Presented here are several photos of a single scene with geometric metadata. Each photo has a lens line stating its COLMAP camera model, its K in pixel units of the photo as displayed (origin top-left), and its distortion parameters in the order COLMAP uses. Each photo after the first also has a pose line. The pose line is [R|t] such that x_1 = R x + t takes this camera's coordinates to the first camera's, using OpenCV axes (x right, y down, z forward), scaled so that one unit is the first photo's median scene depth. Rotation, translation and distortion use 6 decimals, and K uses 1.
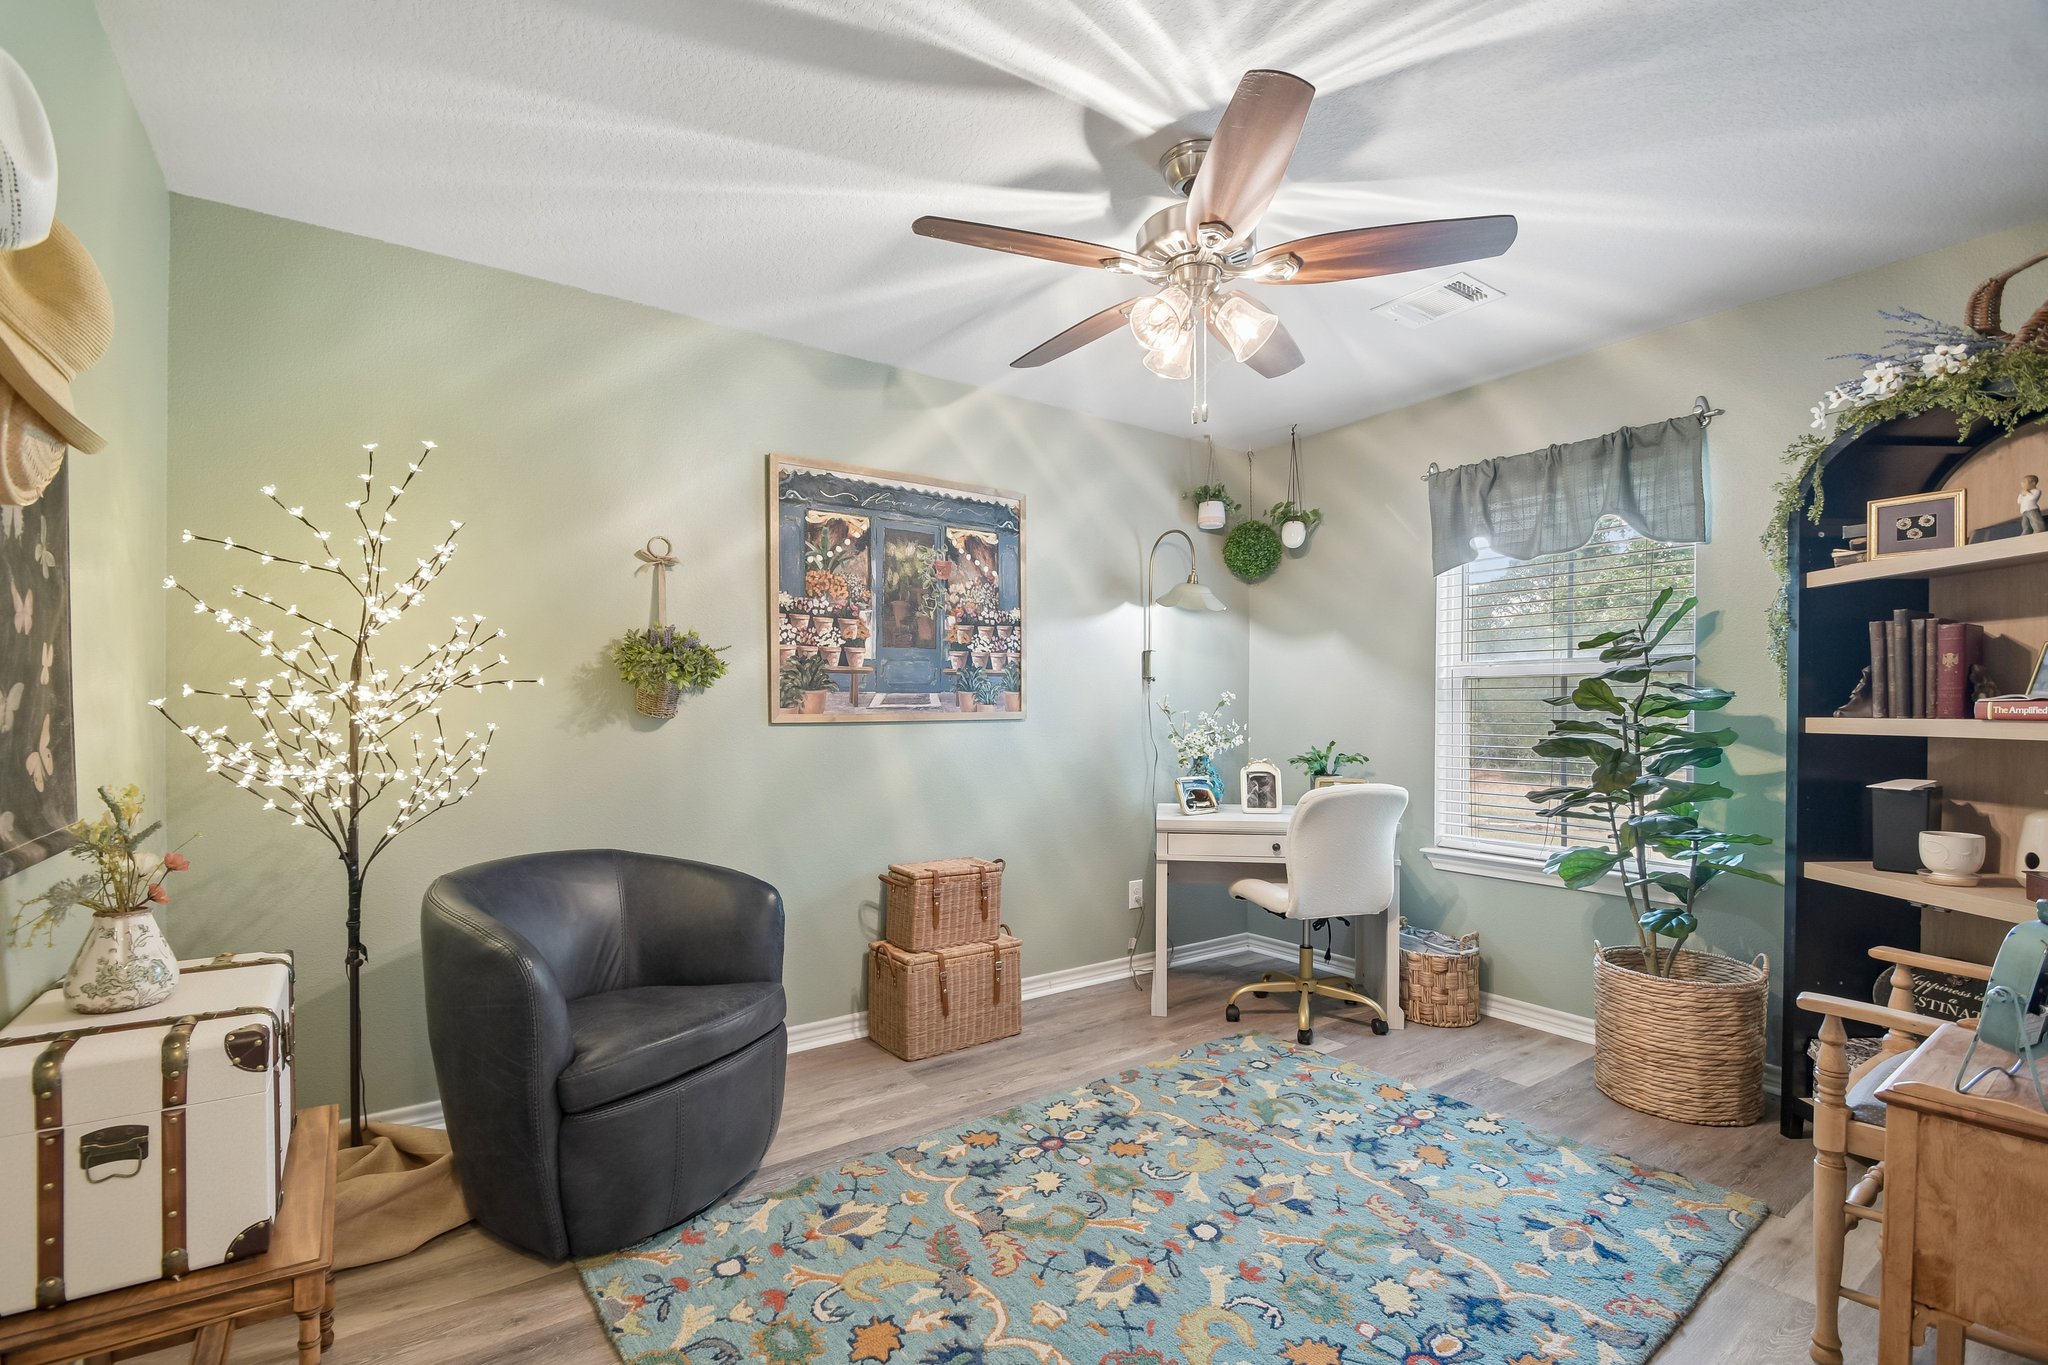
lens RADIAL K [[906.9, 0, 1020.6], [0, 906.9, 701.2], [0, 0, 1]] dist [0.004898, -0.010690]
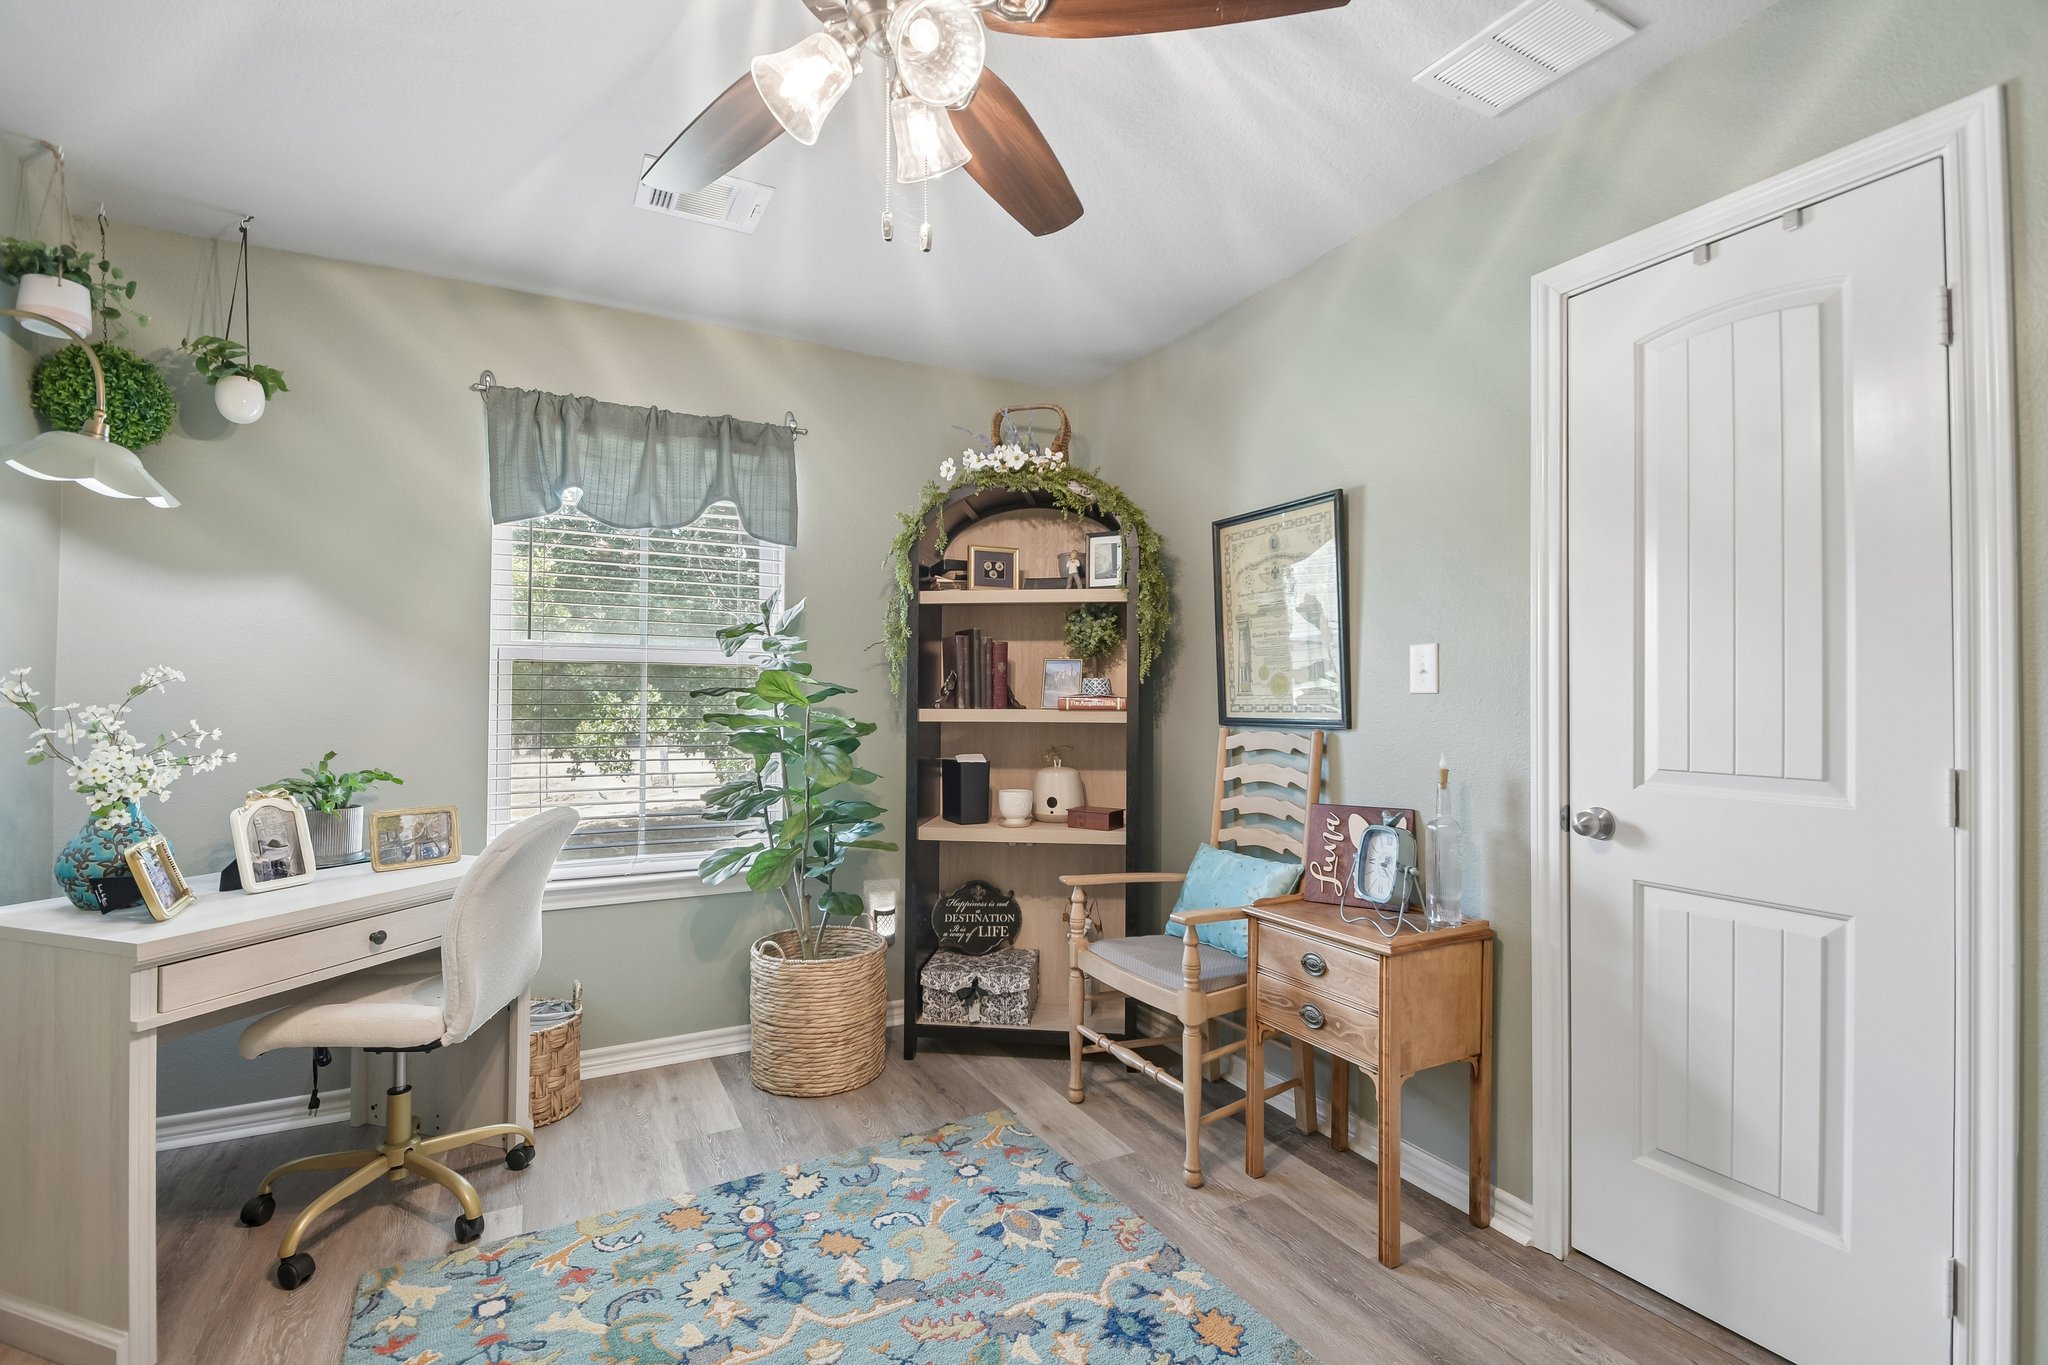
lens RADIAL K [[906.9, 0, 1018.8], [0, 906.9, 682.7], [0, 0, 1]] dist [0.004898, -0.010690]
pose [[0.128456, 0.022958, 0.991449, -0.298122], [-0.009727, 0.999713, -0.021889, 0.007461], [-0.991667, -0.006832, 0.128643, 0.627160]]
